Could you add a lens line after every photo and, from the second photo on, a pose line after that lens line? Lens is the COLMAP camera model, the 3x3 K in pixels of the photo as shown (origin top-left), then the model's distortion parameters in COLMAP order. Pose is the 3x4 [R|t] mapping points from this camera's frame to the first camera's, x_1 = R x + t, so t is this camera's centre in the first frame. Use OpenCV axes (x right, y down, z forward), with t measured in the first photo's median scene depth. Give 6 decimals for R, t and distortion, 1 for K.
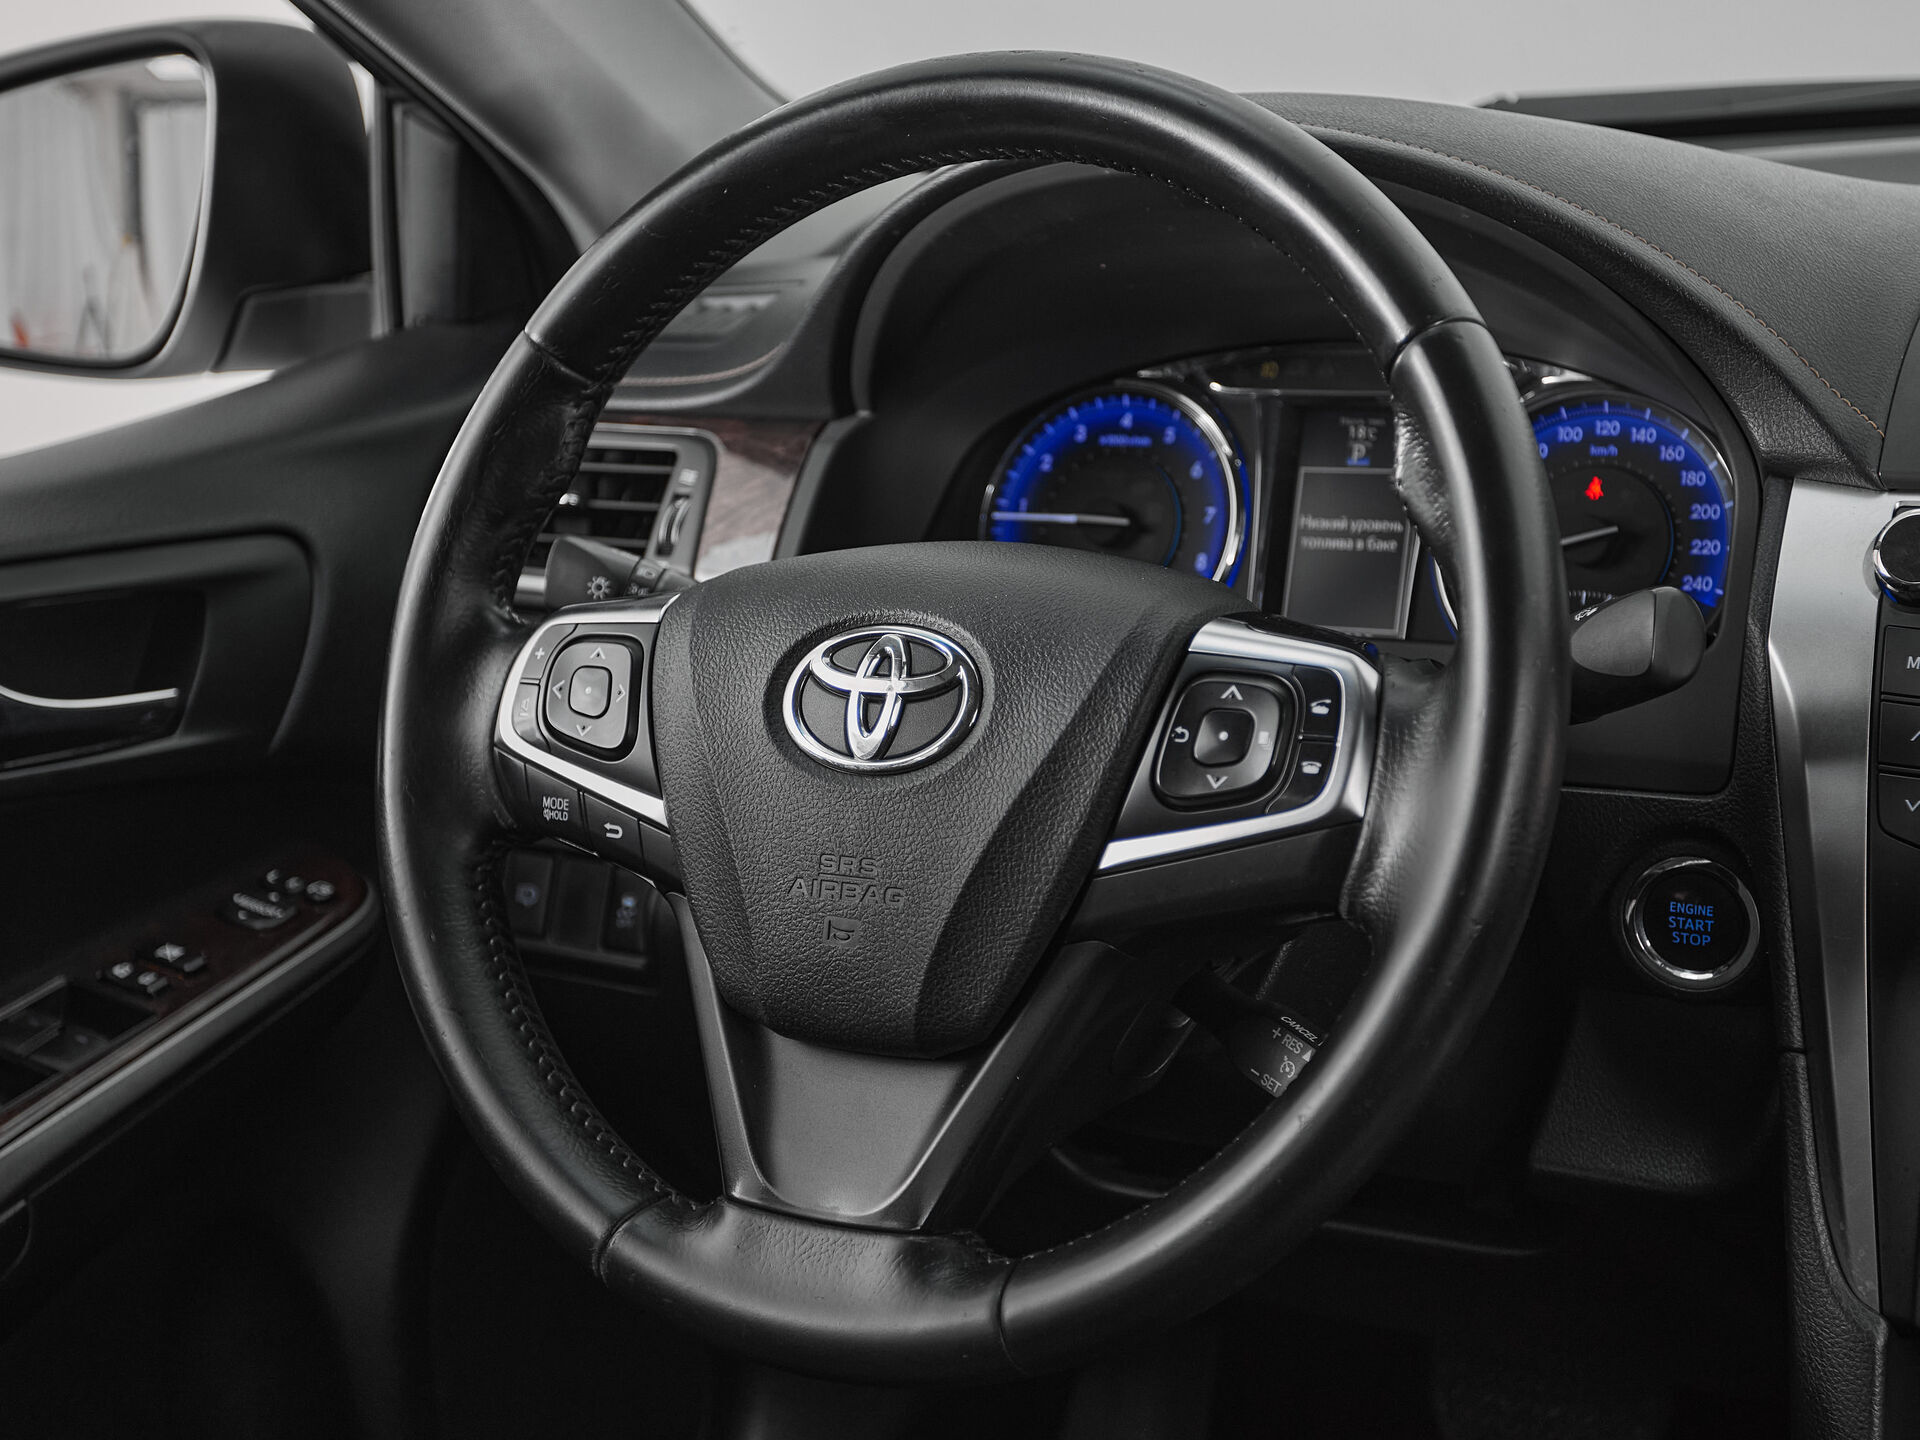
lens RADIAL K [[2860.8, 0, 958.8], [0, 2860.8, 756.0], [0, 0, 1]] dist [0.003445, 0.030442]
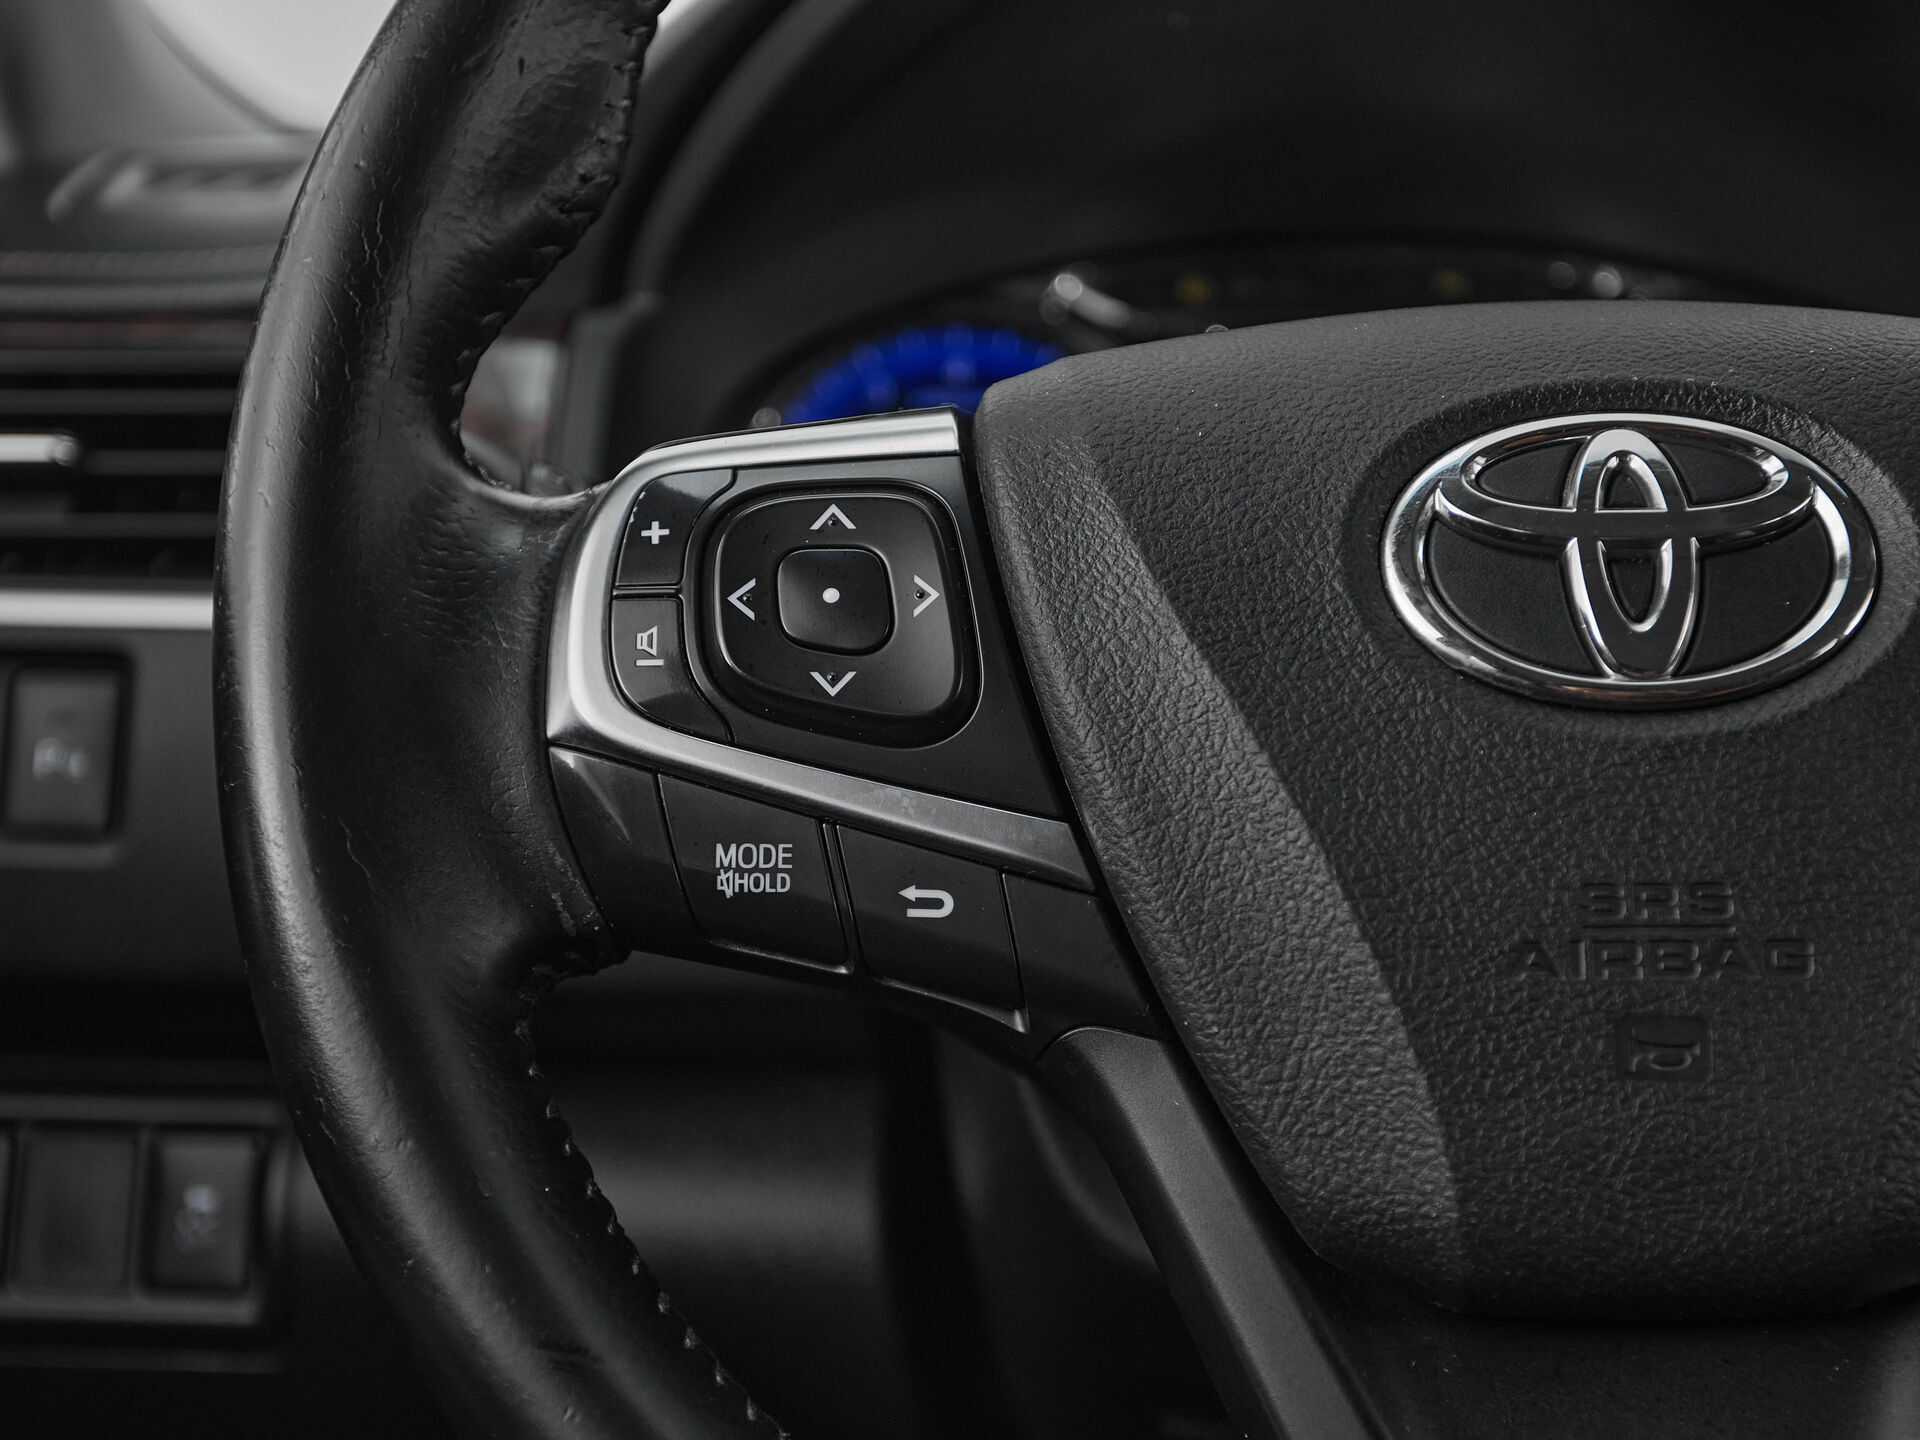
lens RADIAL K [[2828.9, 0, 958.0], [0, 2828.9, 881.8], [0, 0, 1]] dist [0.020900, -0.027898]
pose [[0.870942, -0.027864, 0.490595, -0.343199], [0.074000, 0.994442, -0.074889, 0.058105], [-0.485781, 0.101528, 0.868164, 0.637092]]
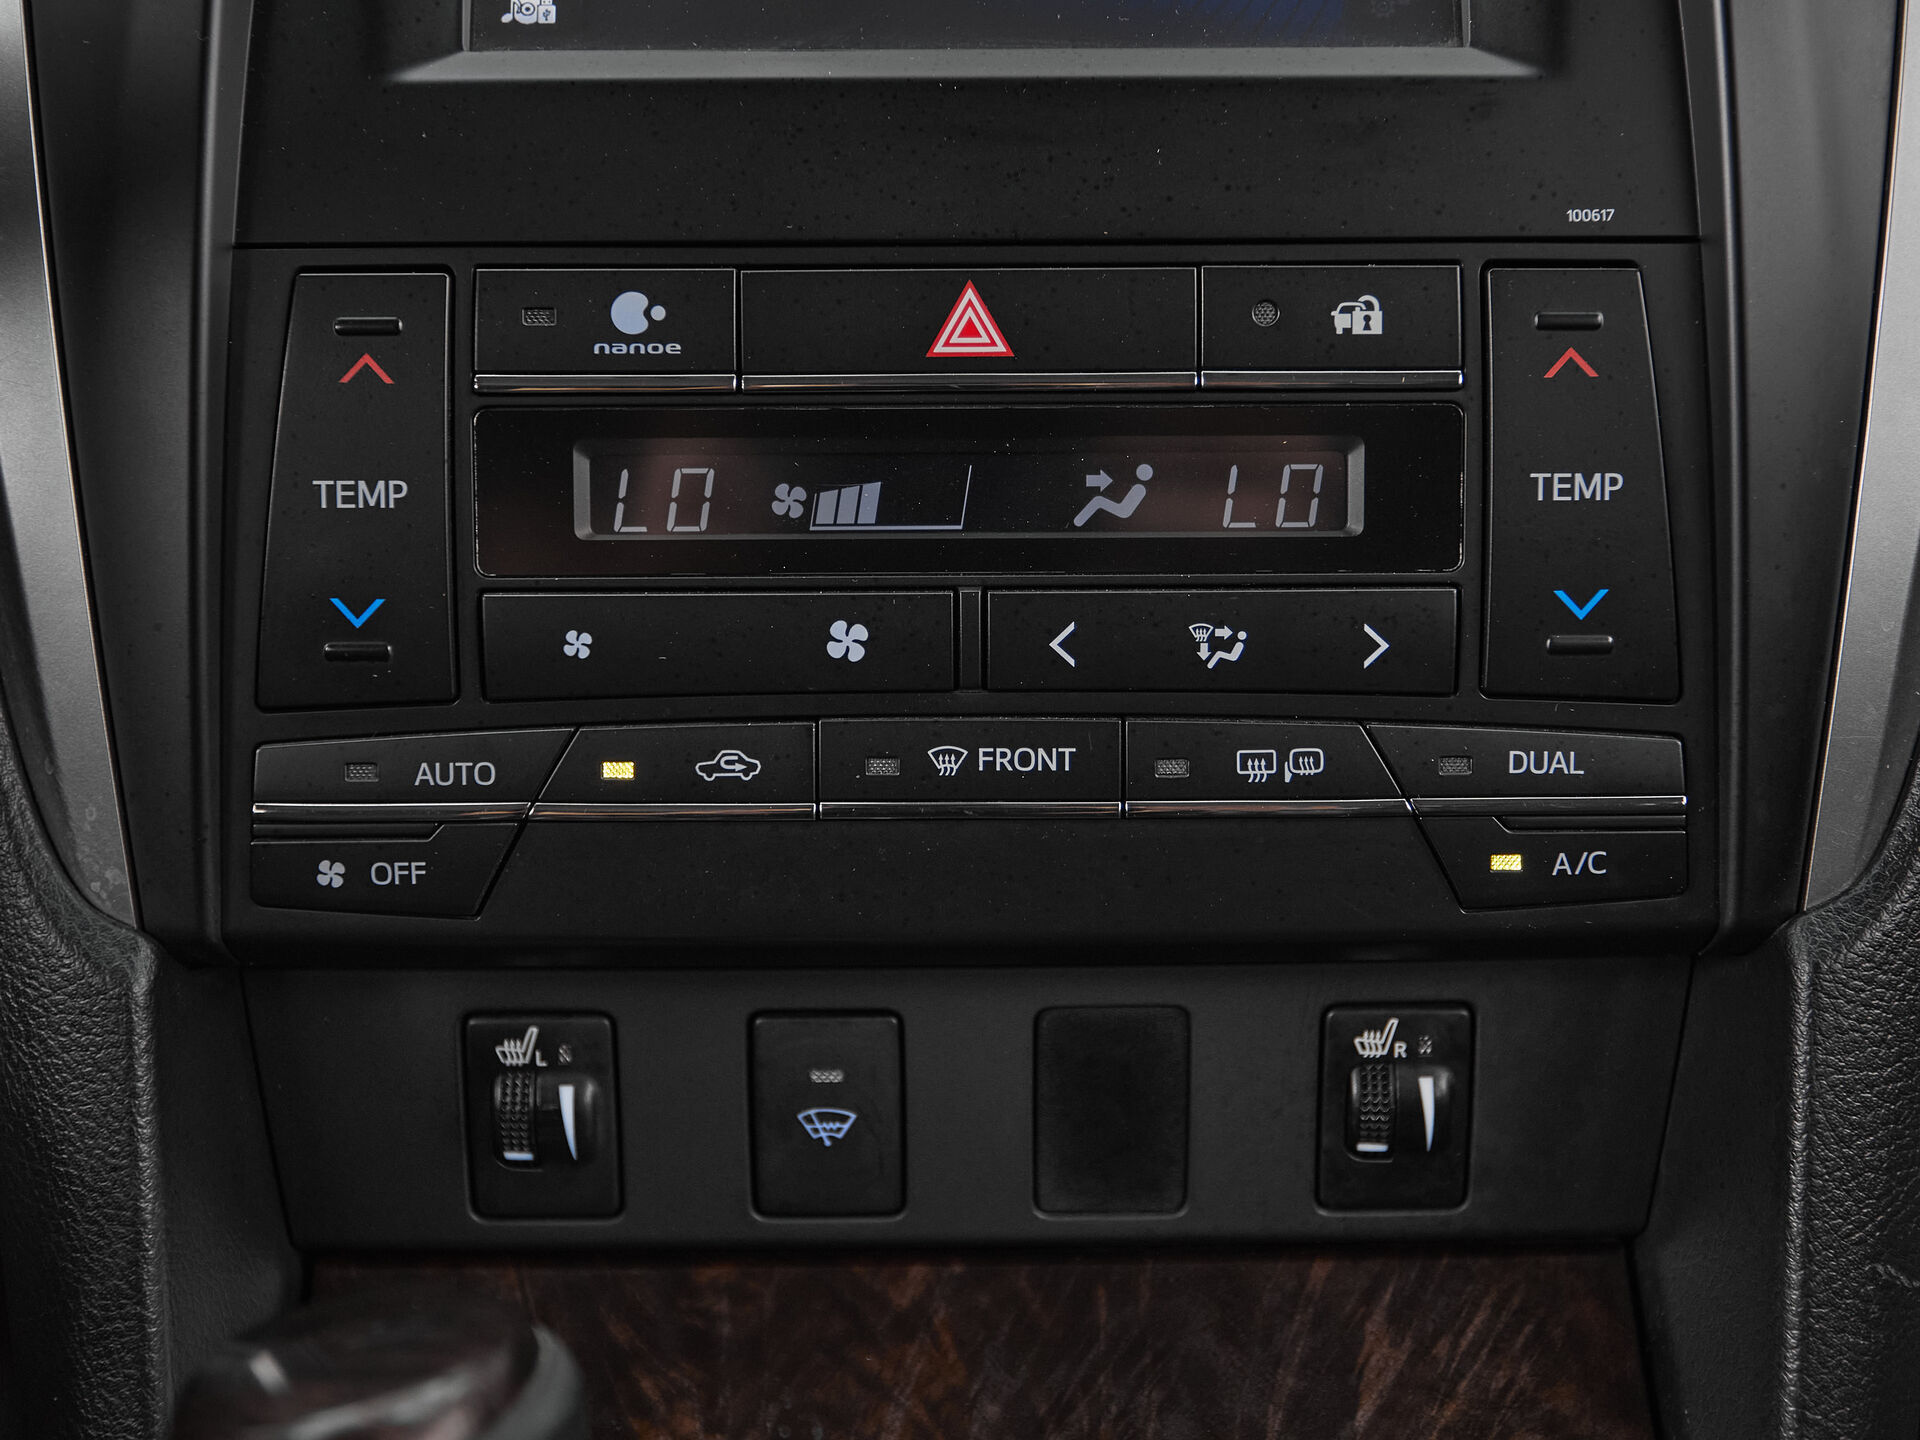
lens RADIAL K [[2408.1, 0, 959.0], [0, 2408.1, 587.9], [0, 0, 1]] dist [-0.001926, 0.022434]
pose [[0.854949, -0.103890, 0.508201, 0.233253], [0.082481, 0.994500, 0.064545, 0.119442], [-0.512112, -0.013266, 0.858816, 0.568511]]
